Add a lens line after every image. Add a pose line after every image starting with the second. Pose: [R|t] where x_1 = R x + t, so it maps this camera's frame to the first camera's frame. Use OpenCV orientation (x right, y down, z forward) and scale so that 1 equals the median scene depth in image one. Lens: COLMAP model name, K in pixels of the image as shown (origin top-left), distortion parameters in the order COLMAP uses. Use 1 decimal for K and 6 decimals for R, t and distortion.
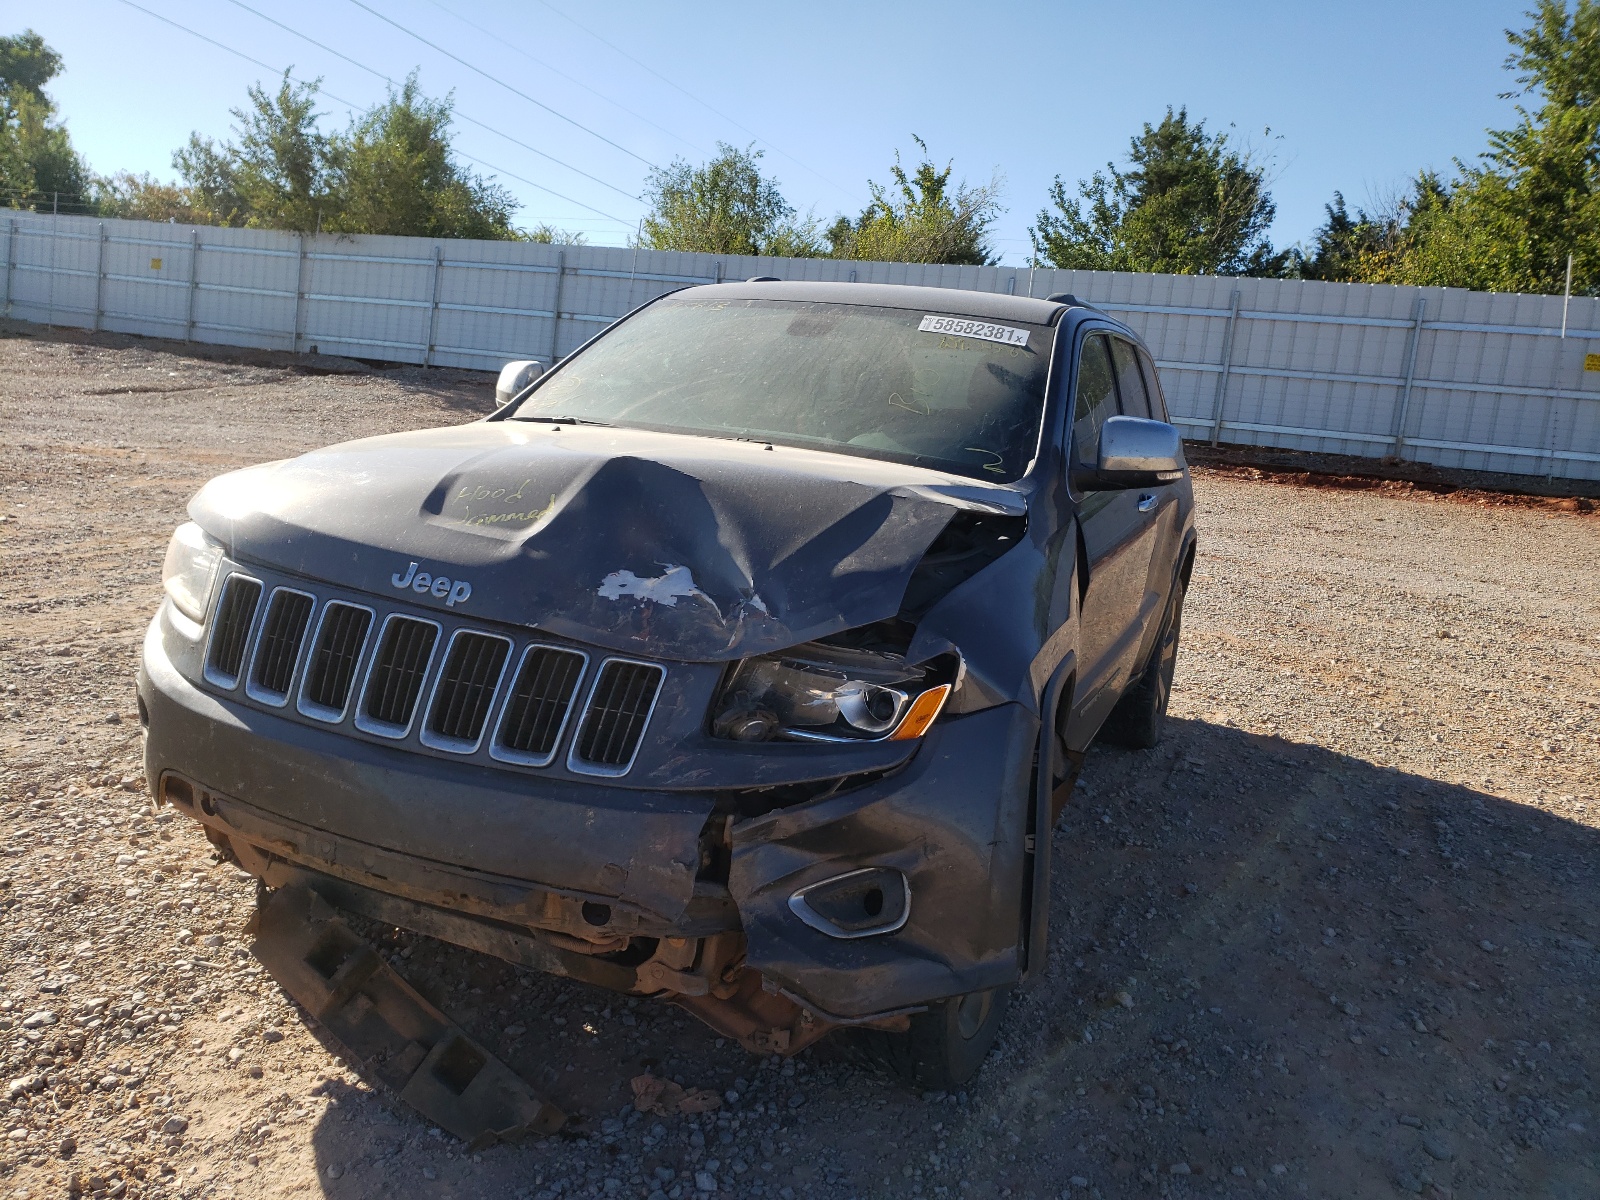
lens RADIAL K [[1235.7, 0, 794.9], [0, 1235.7, 611.4], [0, 0, 1]] dist [0.016495, 0.006704]
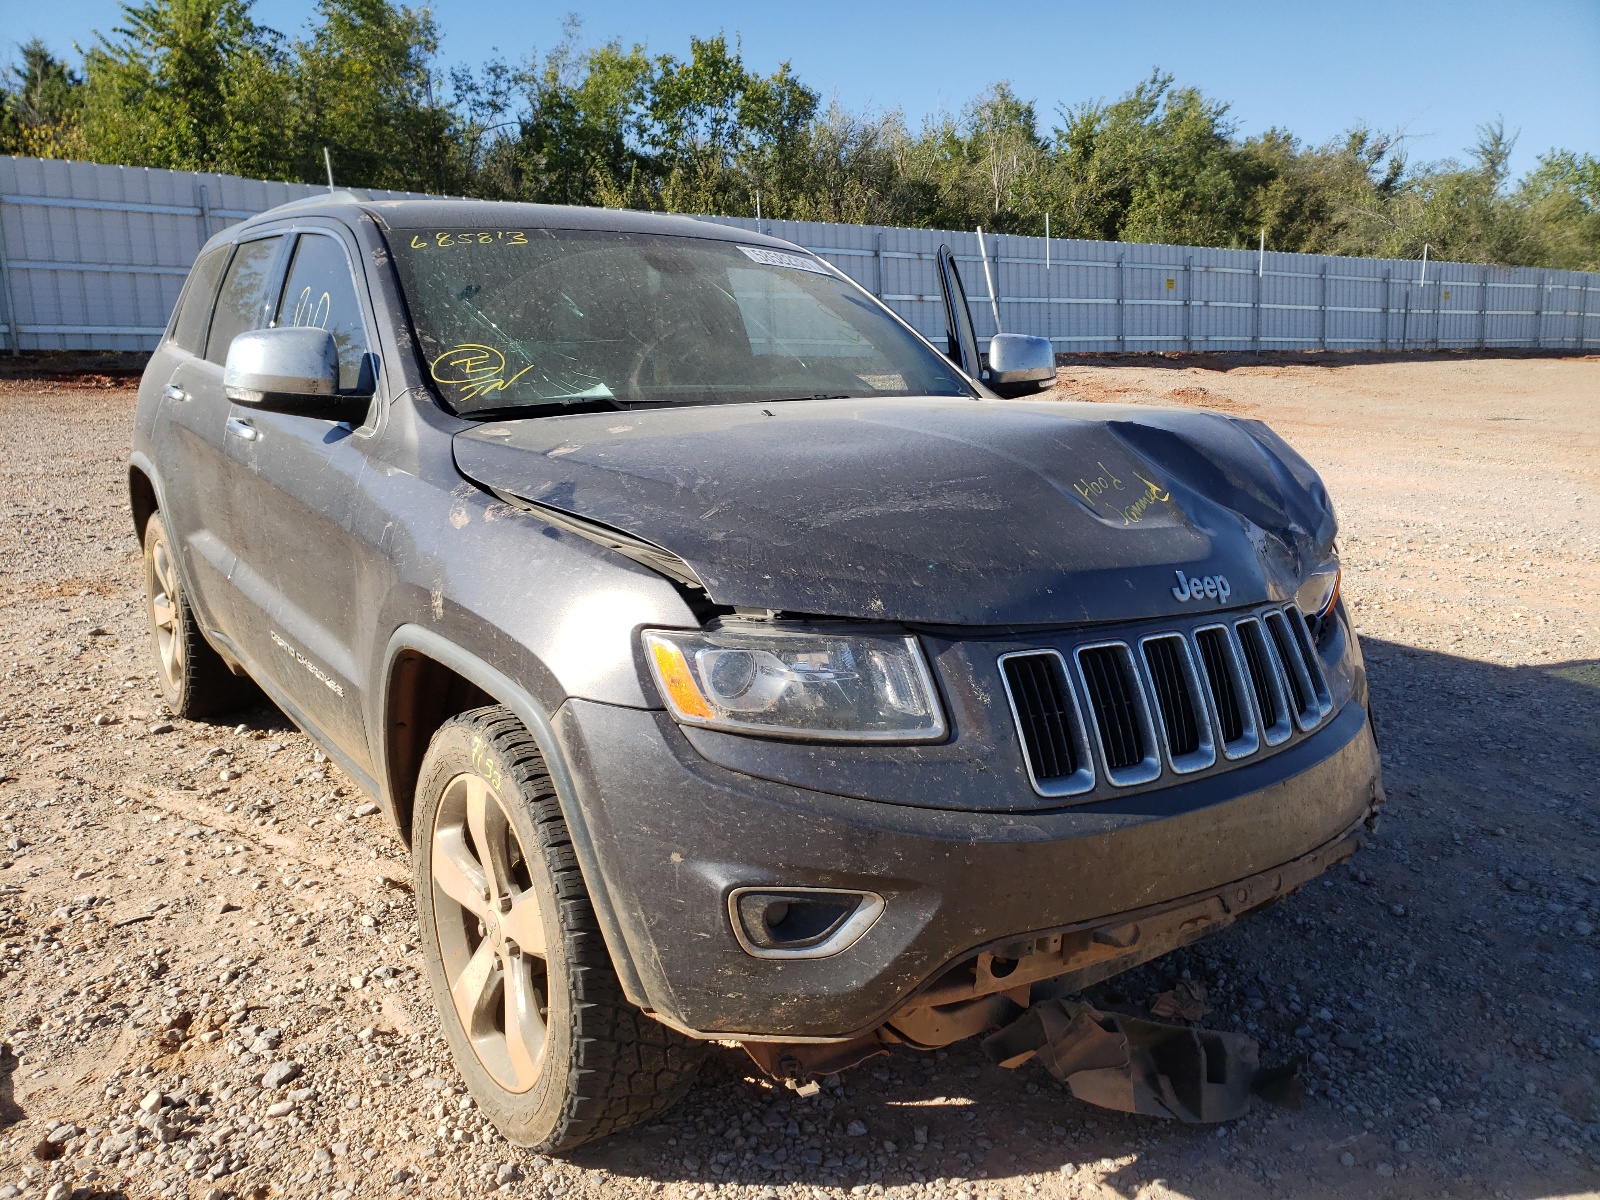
lens RADIAL K [[1235.7, 0, 793.1], [0, 1235.7, 588.8], [0, 0, 1]] dist [0.016495, 0.006704]
pose [[0.507569, -0.256103, 0.822670, -0.873494], [0.192940, 0.964341, 0.181167, -0.178863], [-0.839731, 0.066772, 0.538882, 0.545968]]
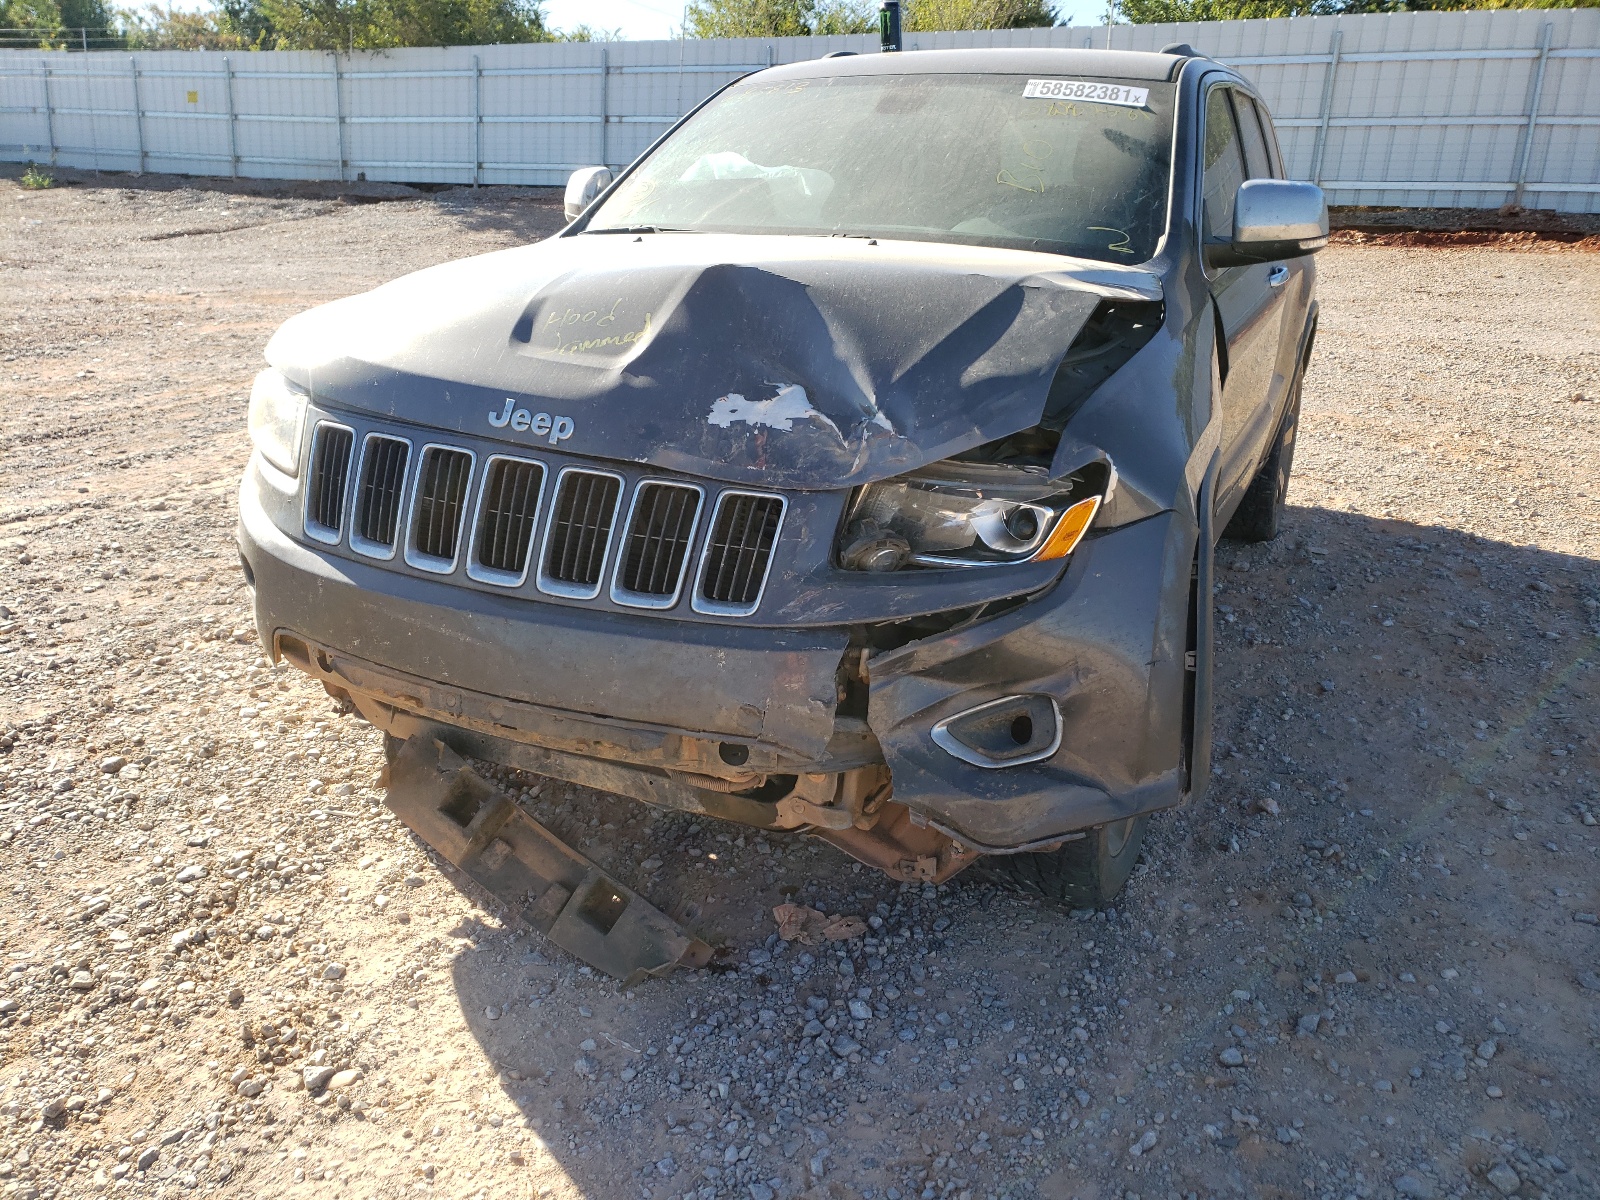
lens RADIAL K [[1235.7, 0, 801.2], [0, 1235.7, 604.9], [0, 0, 1]] dist [0.016495, 0.006704]
pose [[0.996619, -0.055408, -0.060664, -0.029659], [0.063831, 0.987059, 0.147108, -0.006777], [0.051728, -0.150483, 0.987258, 0.048642]]
